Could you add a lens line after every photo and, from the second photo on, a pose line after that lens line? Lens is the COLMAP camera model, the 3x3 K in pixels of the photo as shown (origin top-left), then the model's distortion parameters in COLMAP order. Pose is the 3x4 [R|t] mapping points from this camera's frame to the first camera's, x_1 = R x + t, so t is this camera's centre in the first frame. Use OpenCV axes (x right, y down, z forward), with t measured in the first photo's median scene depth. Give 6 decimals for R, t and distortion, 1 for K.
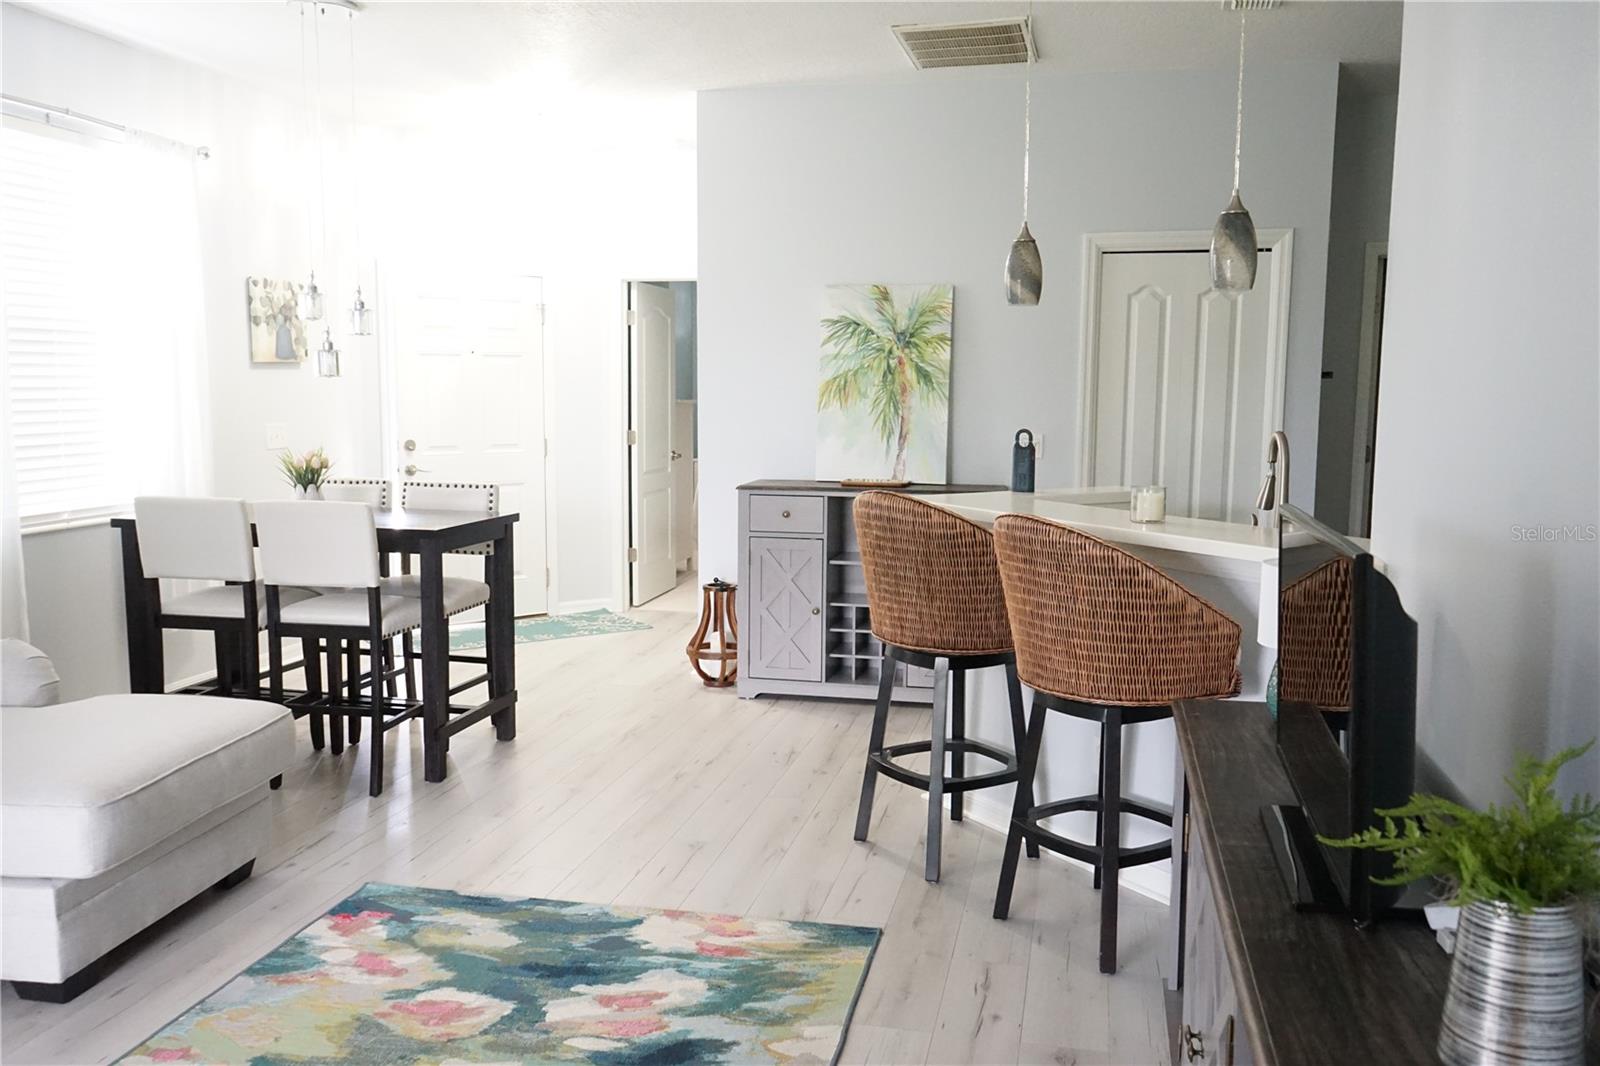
lens RADIAL K [[1326.7, 0, 802.7], [0, 1326.7, 542.2], [0, 0, 1]] dist [-0.008038, 0.014736]
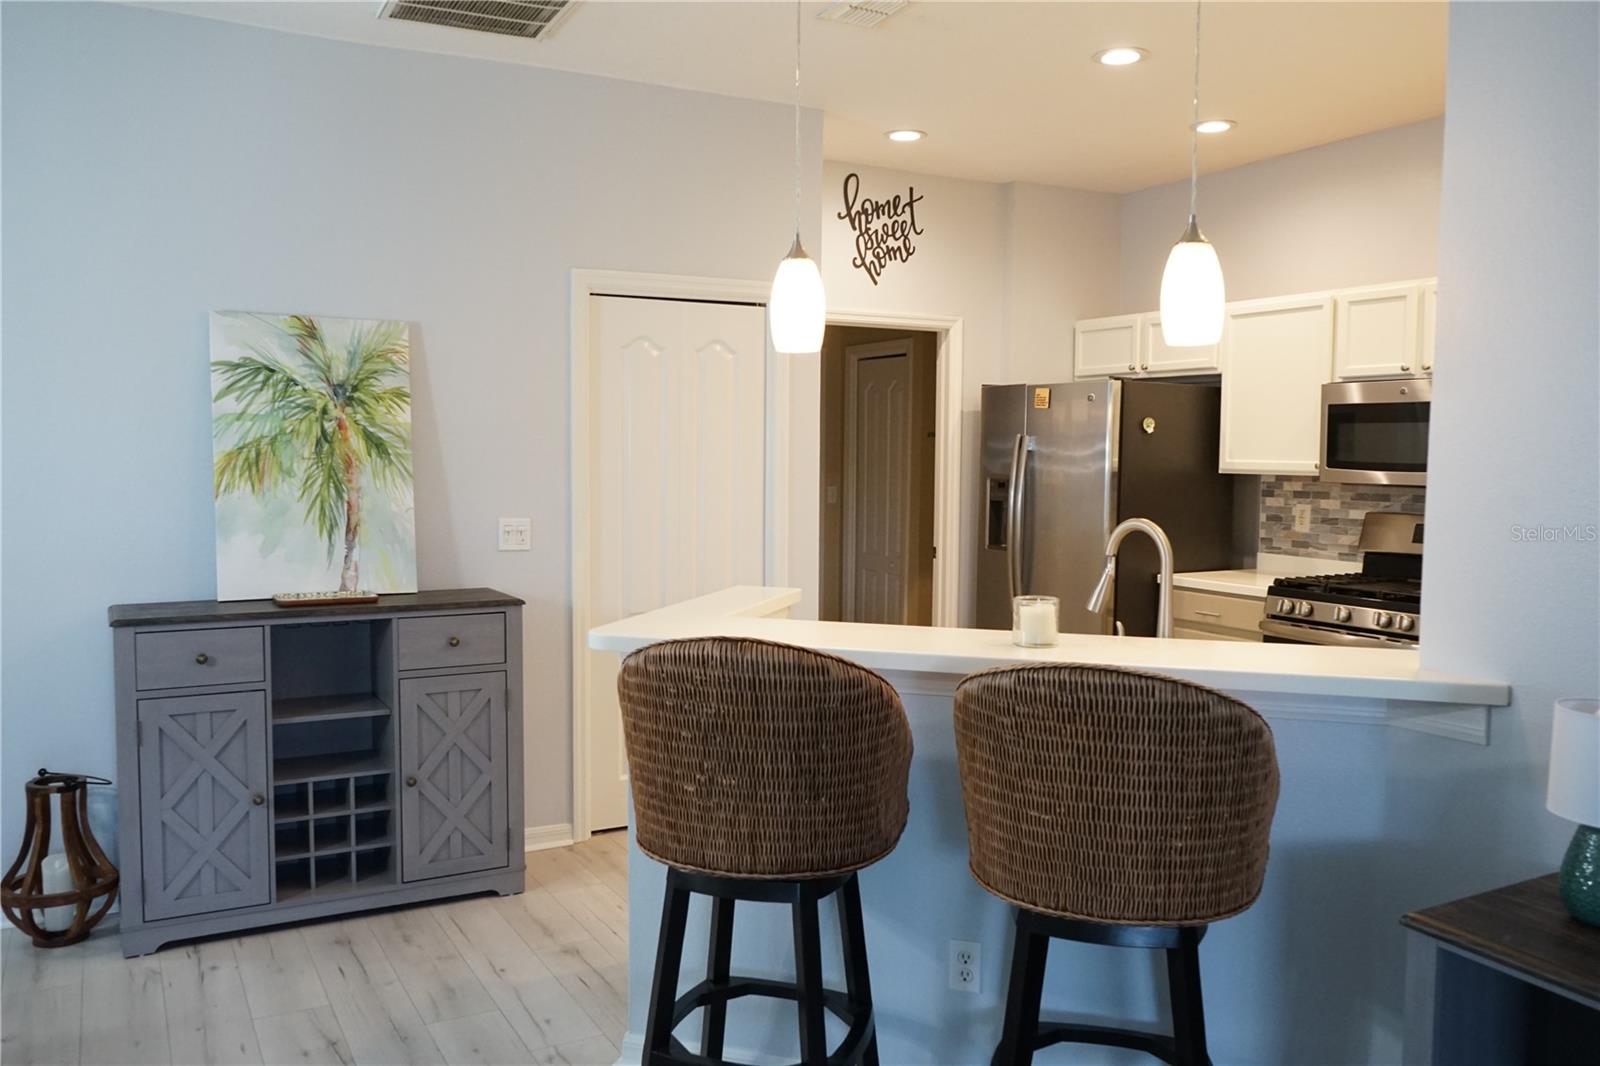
lens RADIAL K [[1262.8, 0, 796.5], [0, 1262.8, 544.4], [0, 0, 1]] dist [-0.019670, 0.022857]
pose [[0.756474, -0.051136, 0.652022, -0.208536], [0.078338, 0.996846, -0.012707, -0.050319], [-0.649316, 0.060690, 0.758094, 0.376392]]
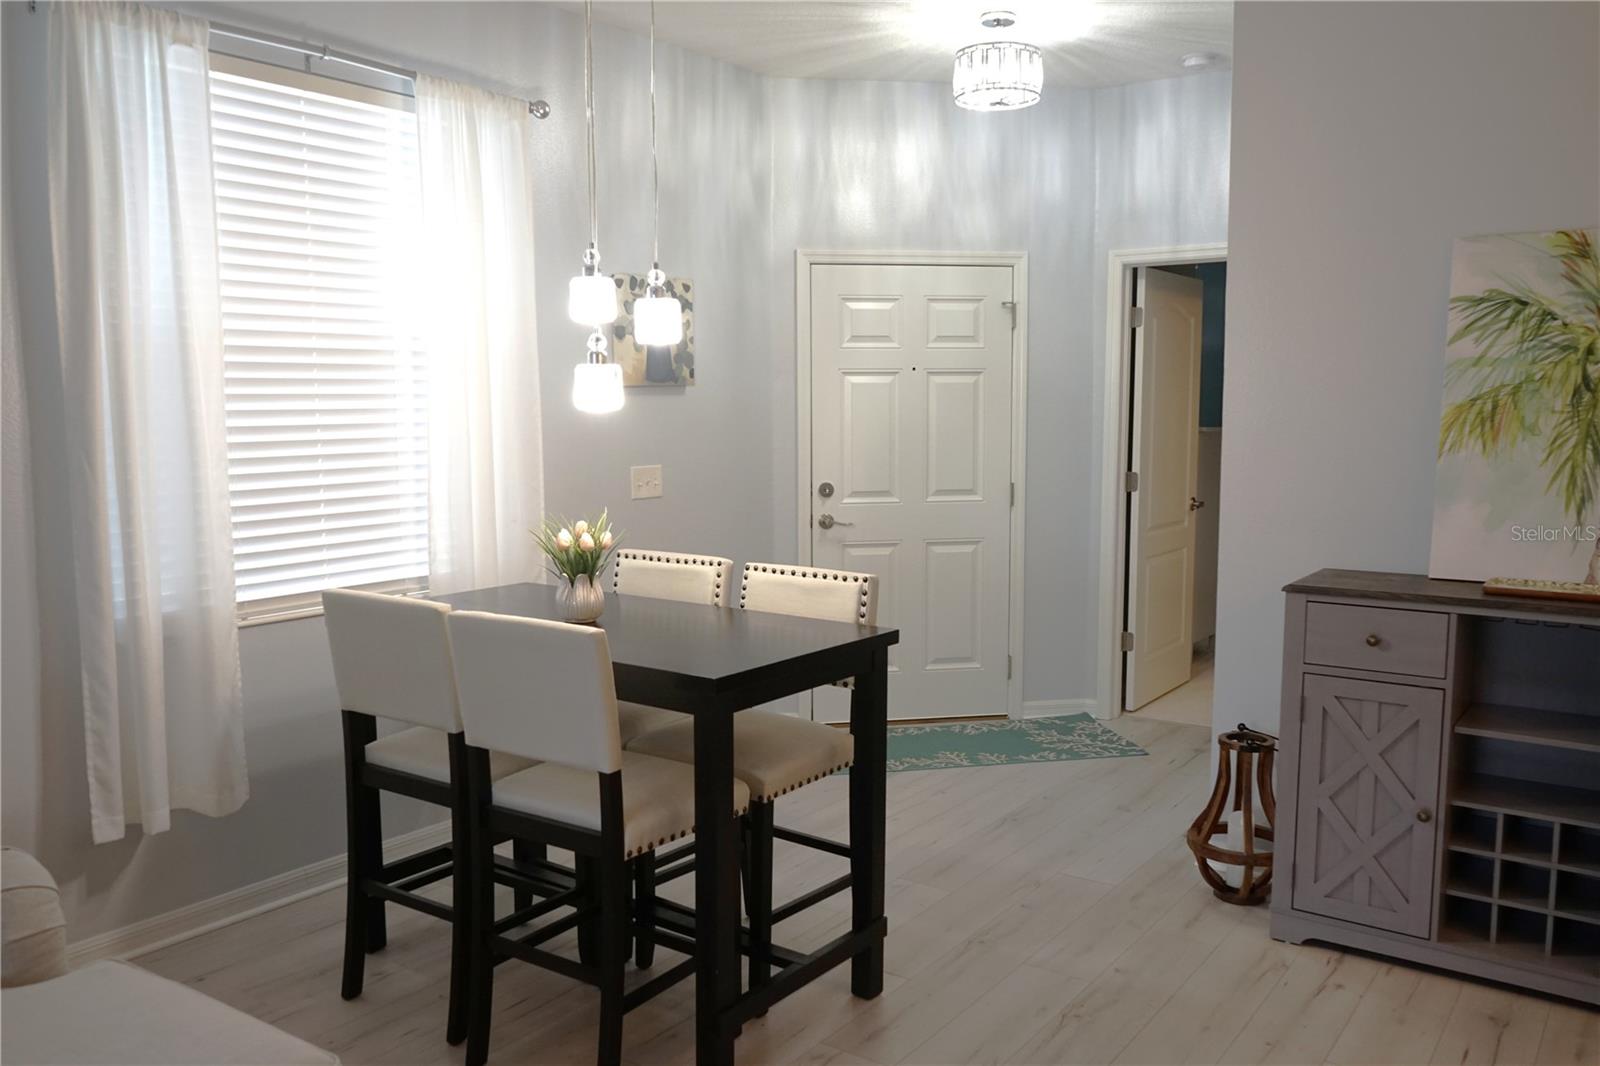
lens RADIAL K [[1262.8, 0, 806.9], [0, 1262.8, 543.4], [0, 0, 1]] dist [-0.019670, 0.022857]
pose [[0.917379, 0.034042, -0.396556, -0.025151], [-0.037299, 0.999304, -0.000502, -0.058146], [0.396263, 0.015252, 0.918010, 0.446413]]
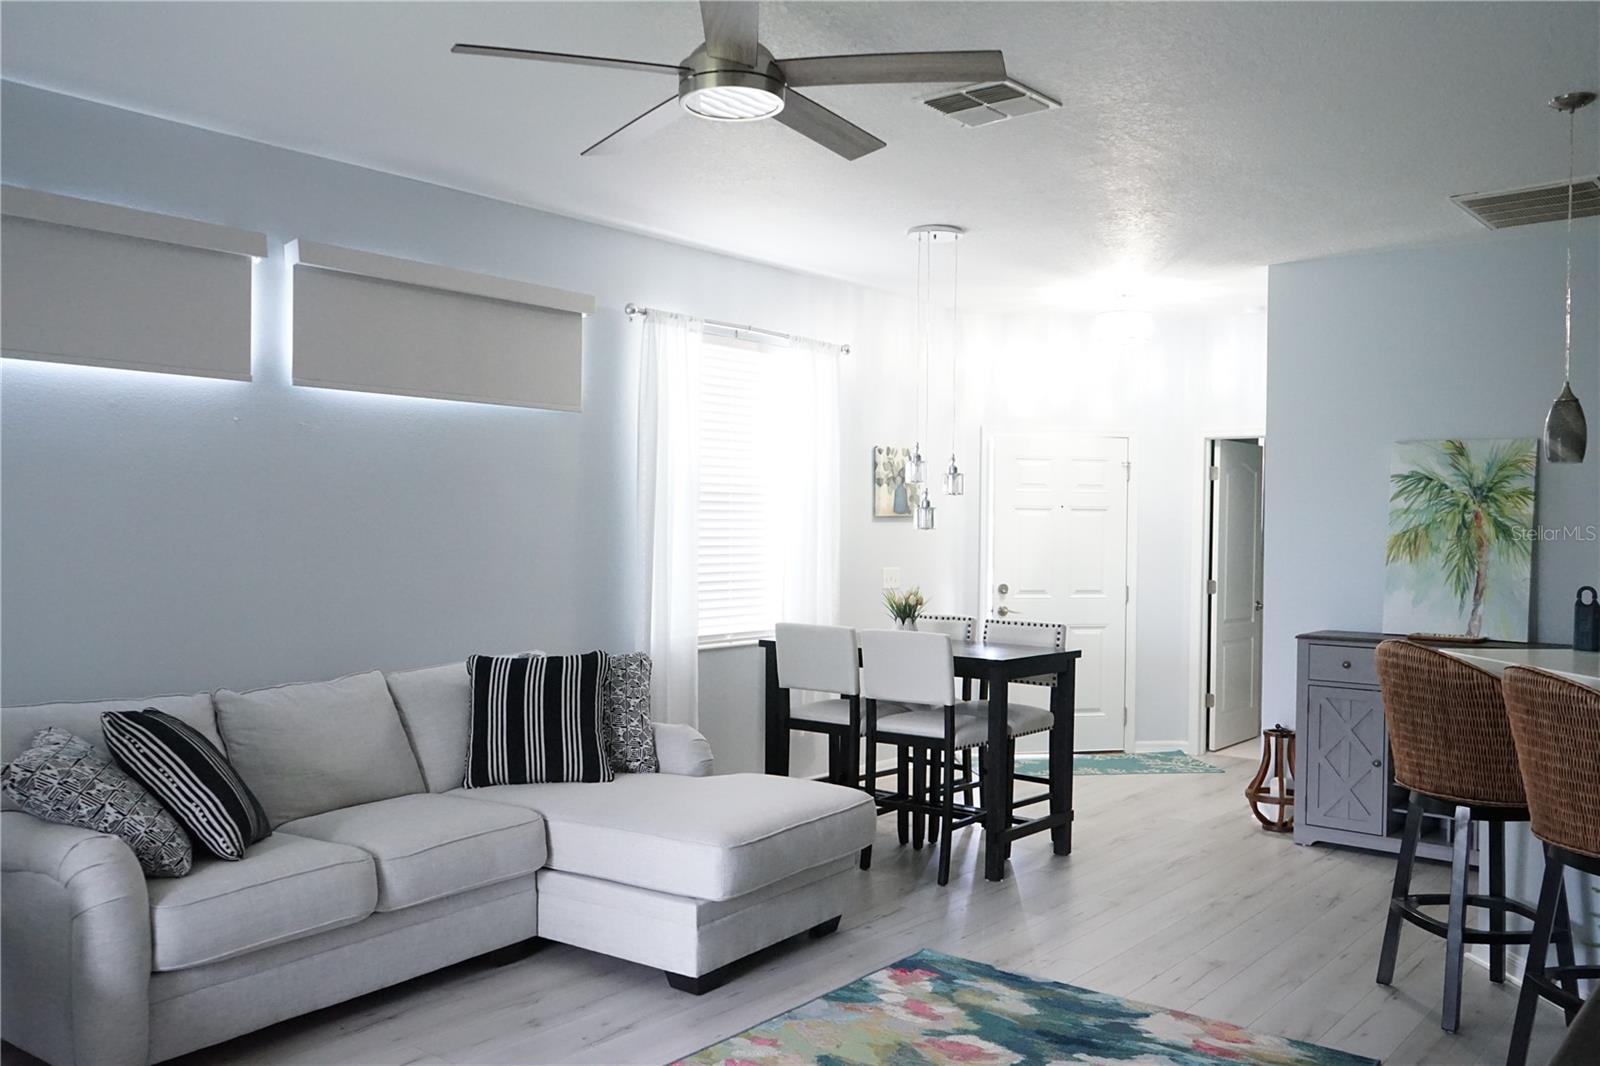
lens RADIAL K [[1326.7, 0, 801.4], [0, 1326.7, 544.8], [0, 0, 1]] dist [-0.008038, 0.014736]
pose [[0.894096, 0.009825, -0.447768, 0.074478], [-0.058779, 0.993686, -0.095566, 0.010060], [0.444002, 0.111764, 0.889028, -0.110461]]
